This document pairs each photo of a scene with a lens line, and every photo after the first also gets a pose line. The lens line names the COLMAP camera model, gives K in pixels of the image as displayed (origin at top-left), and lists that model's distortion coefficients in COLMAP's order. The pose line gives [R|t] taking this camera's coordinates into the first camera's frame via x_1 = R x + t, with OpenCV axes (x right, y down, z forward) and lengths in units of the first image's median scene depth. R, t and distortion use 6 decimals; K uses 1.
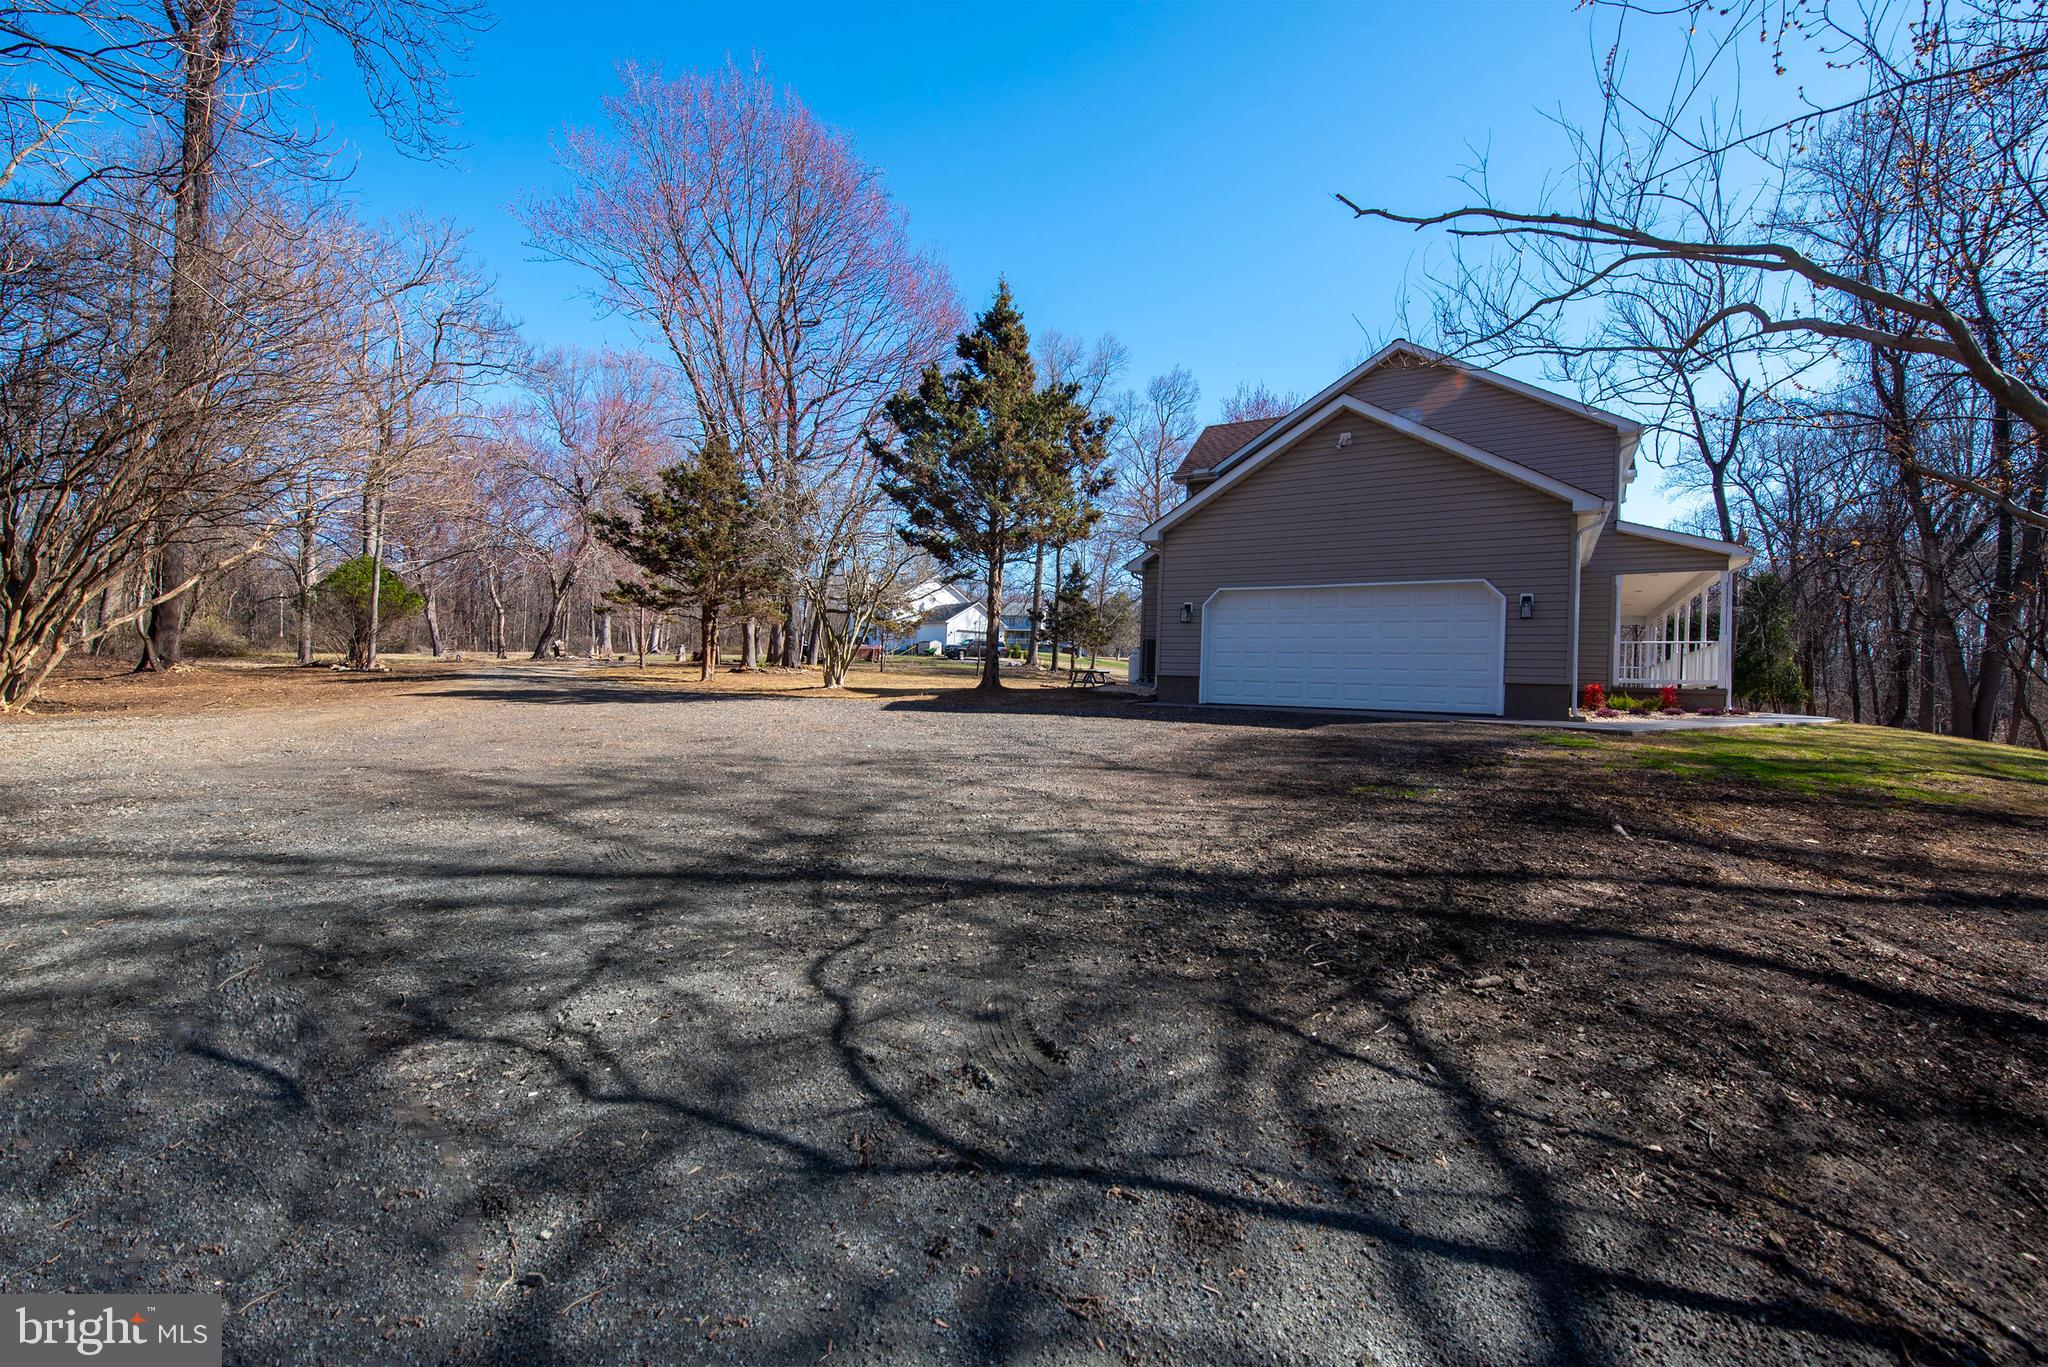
lens RADIAL K [[827.5, 0, 1025.9], [0, 827.5, 687.0], [0, 0, 1]] dist [0.012481, -0.003267]
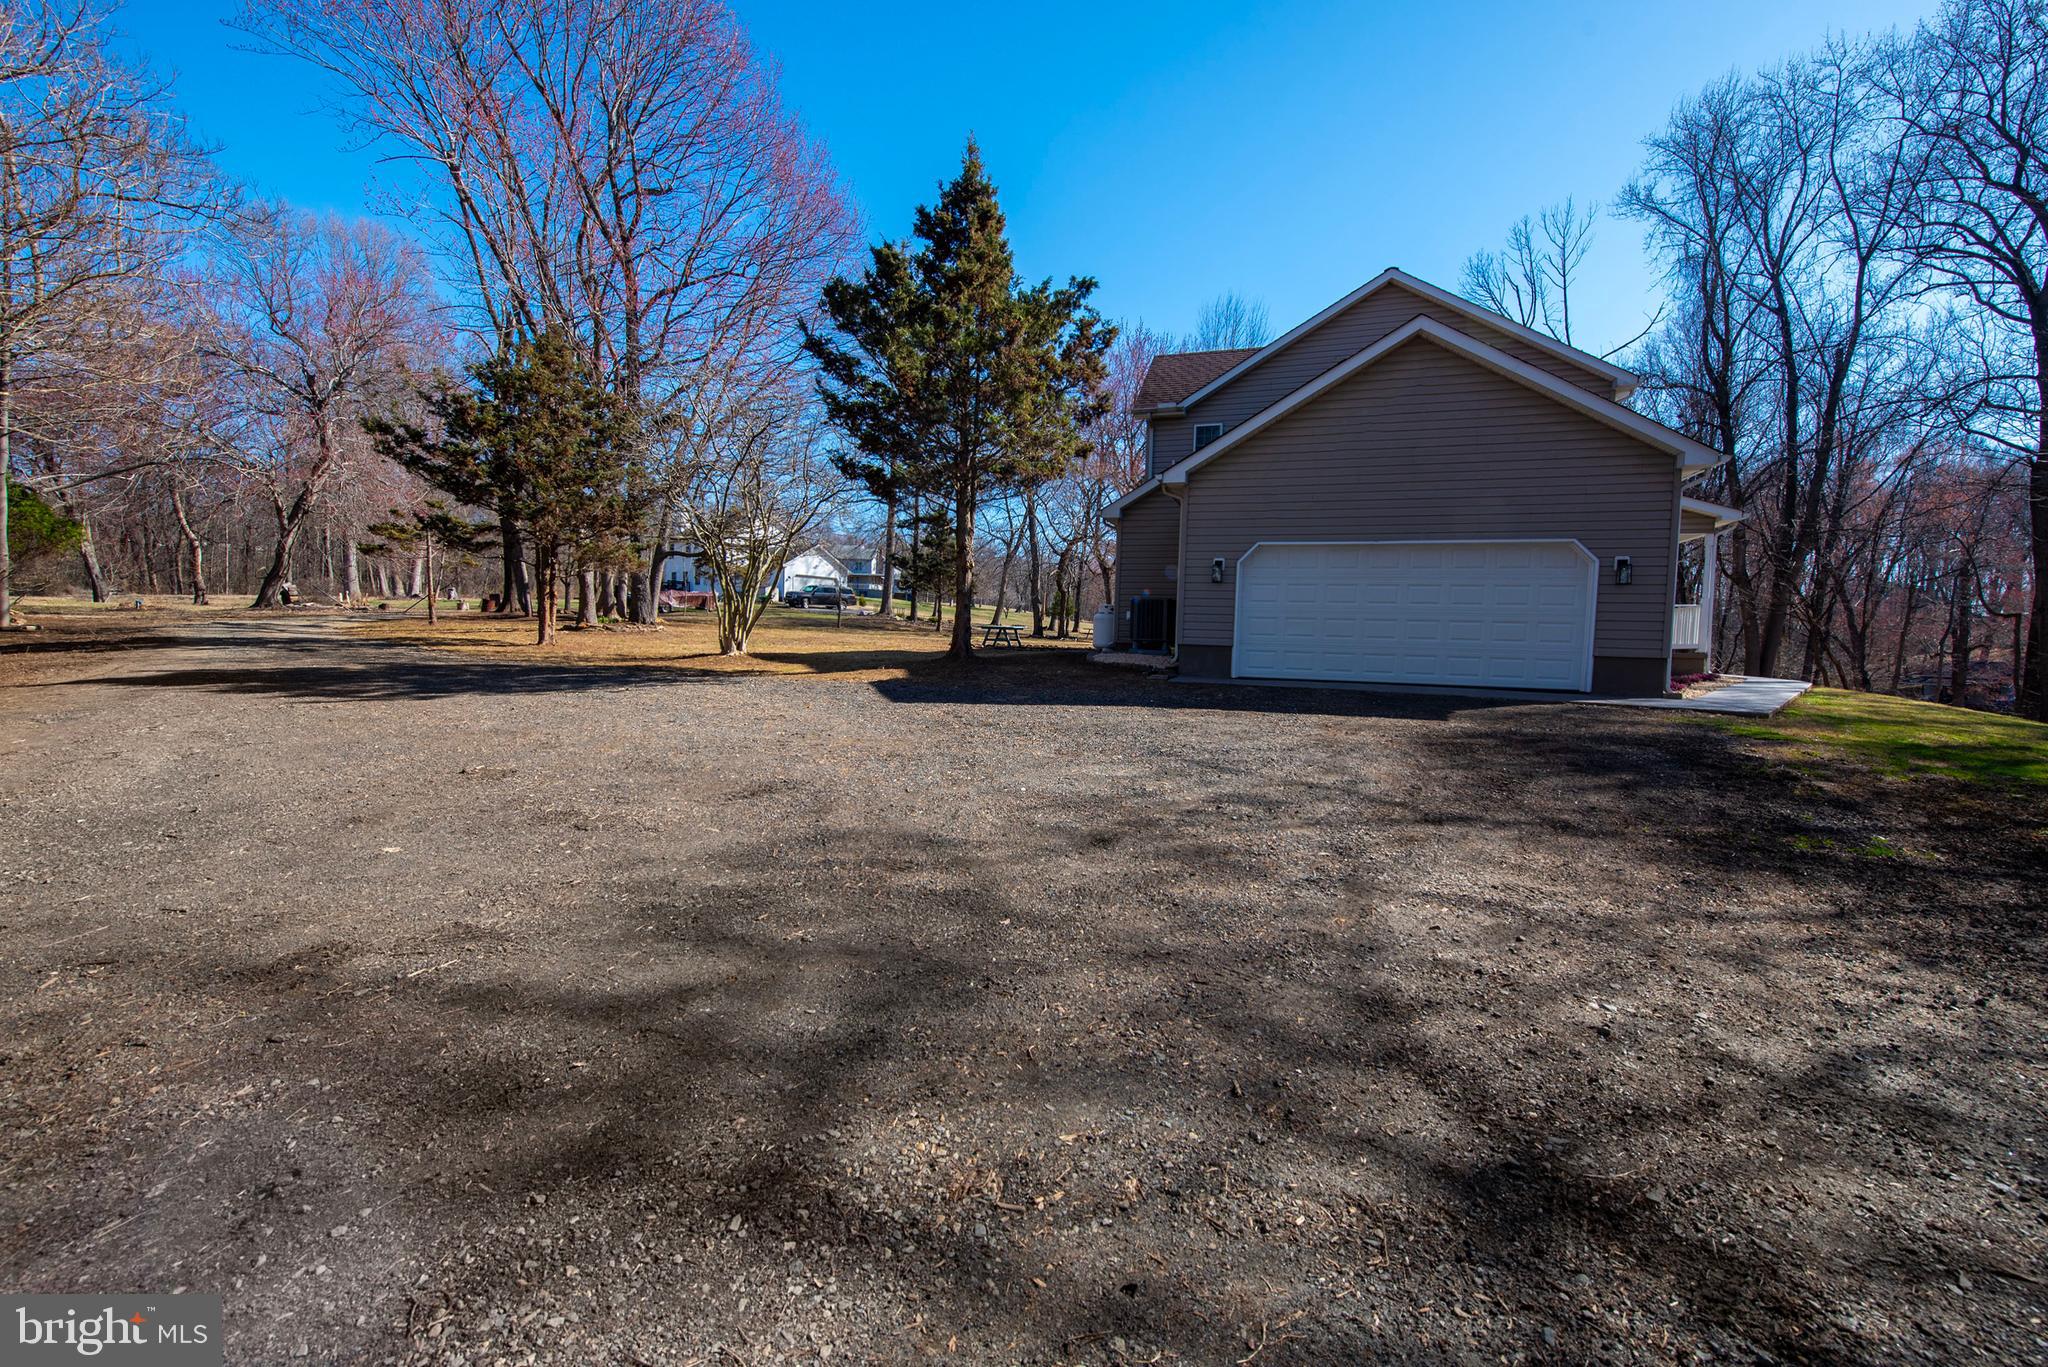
lens RADIAL K [[827.5, 0, 1027.8], [0, 827.5, 685.6], [0, 0, 1]] dist [0.012481, -0.003267]
pose [[0.975020, -0.018826, 0.221317, -0.122338], [0.004244, 0.997799, 0.066181, -0.019458], [-0.222076, -0.063588, 0.972954, 0.141374]]
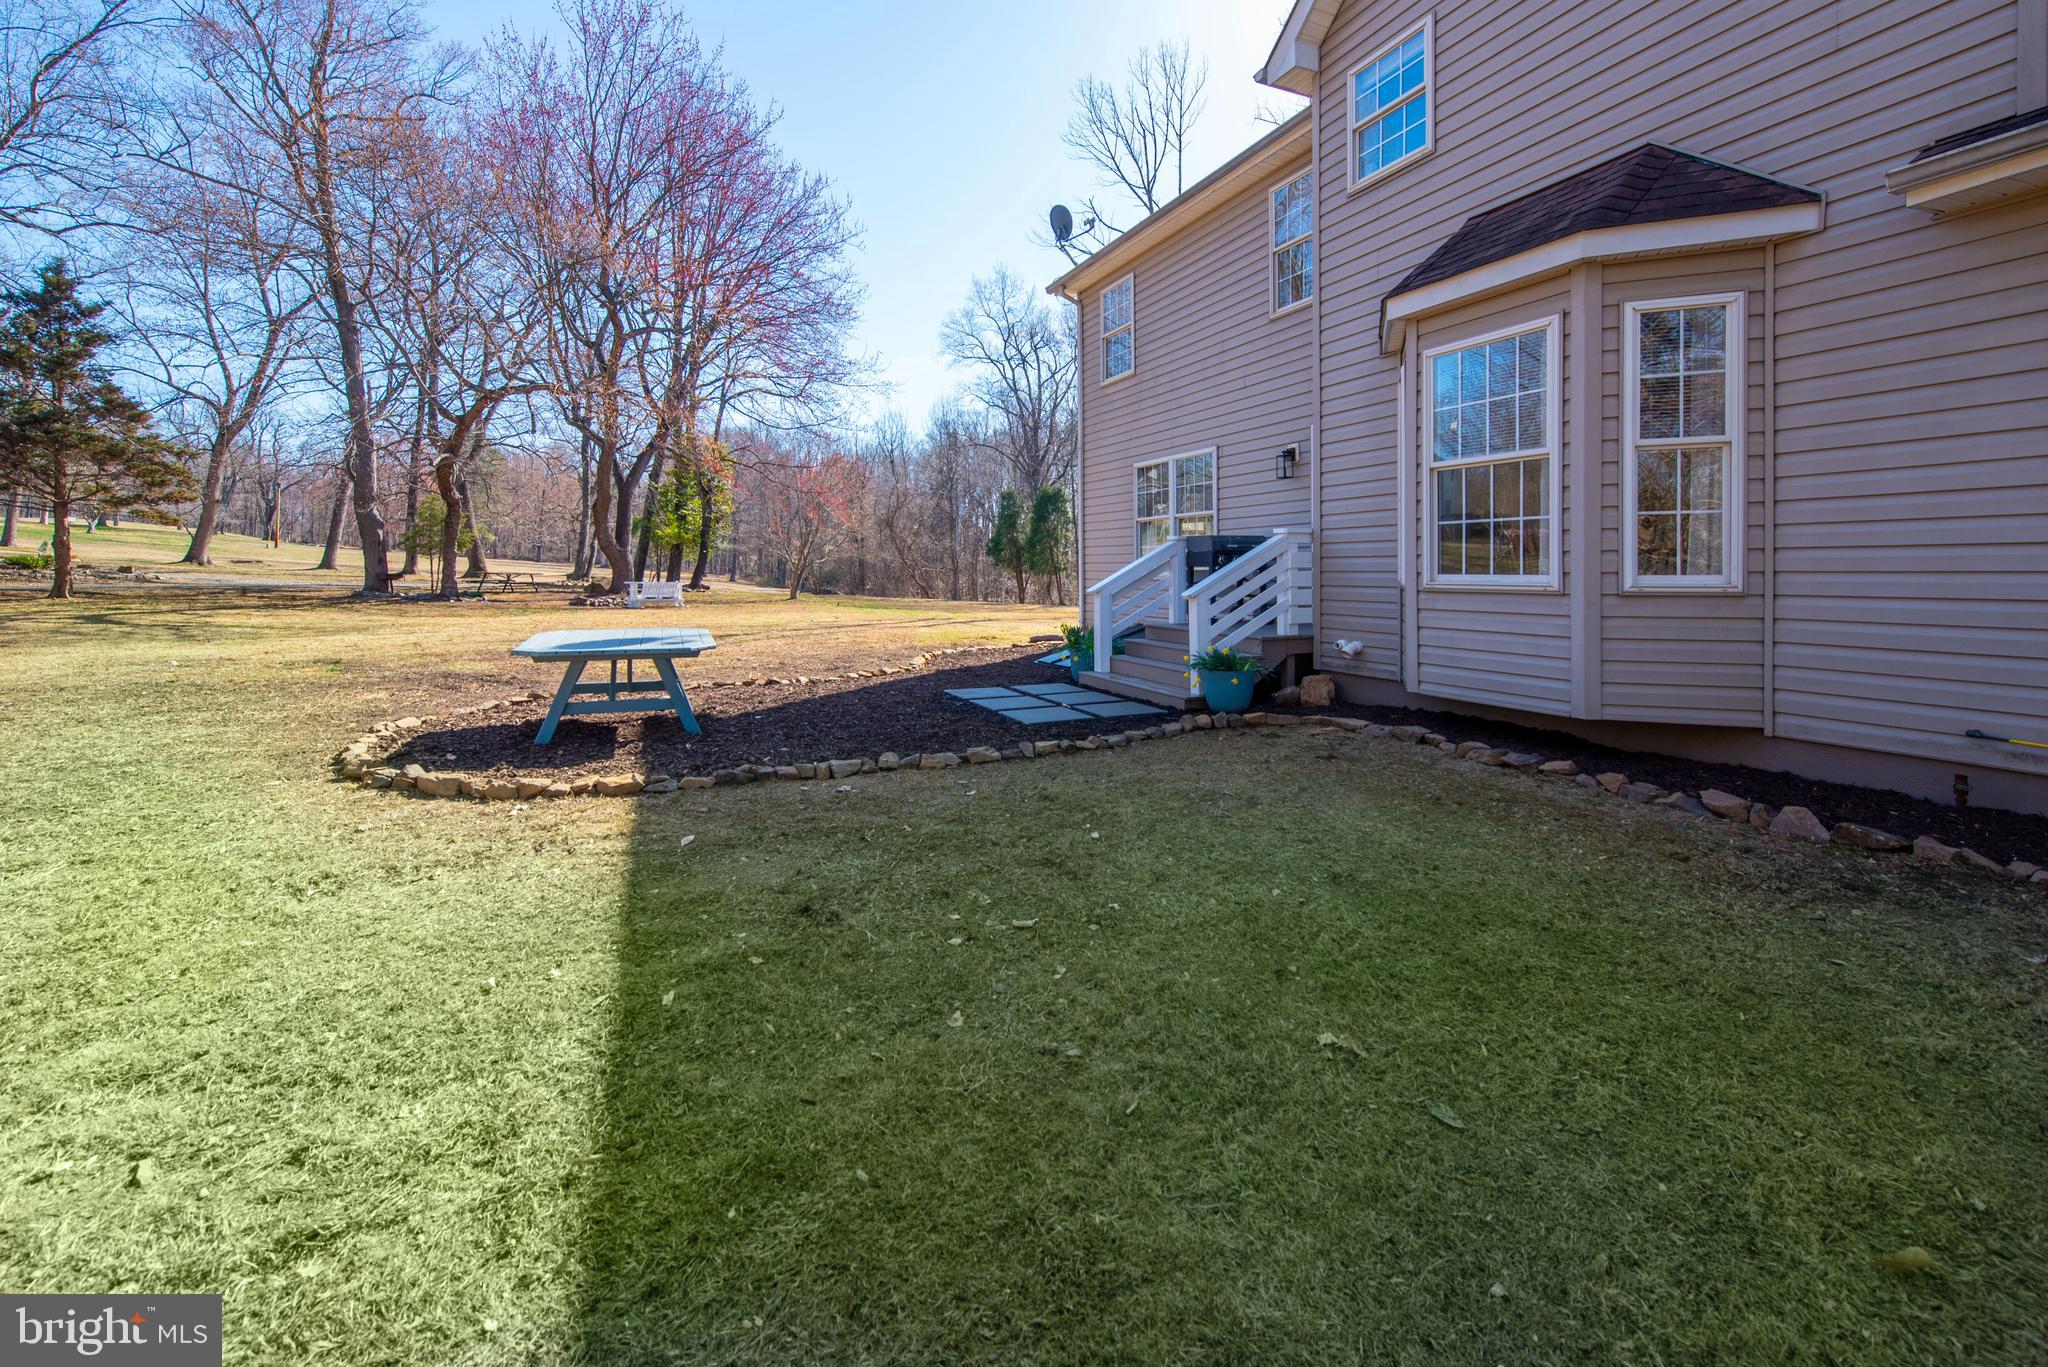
lens RADIAL K [[863.1, 0, 1060.2], [0, 863.1, 580.0], [0, 0, 1]] dist [-0.001166, -0.001317]
pose [[0.533030, -0.052446, 0.844469, -0.061413], [0.022792, 0.998605, 0.047633, -0.052113], [-0.845789, -0.006143, 0.533482, 0.975235]]
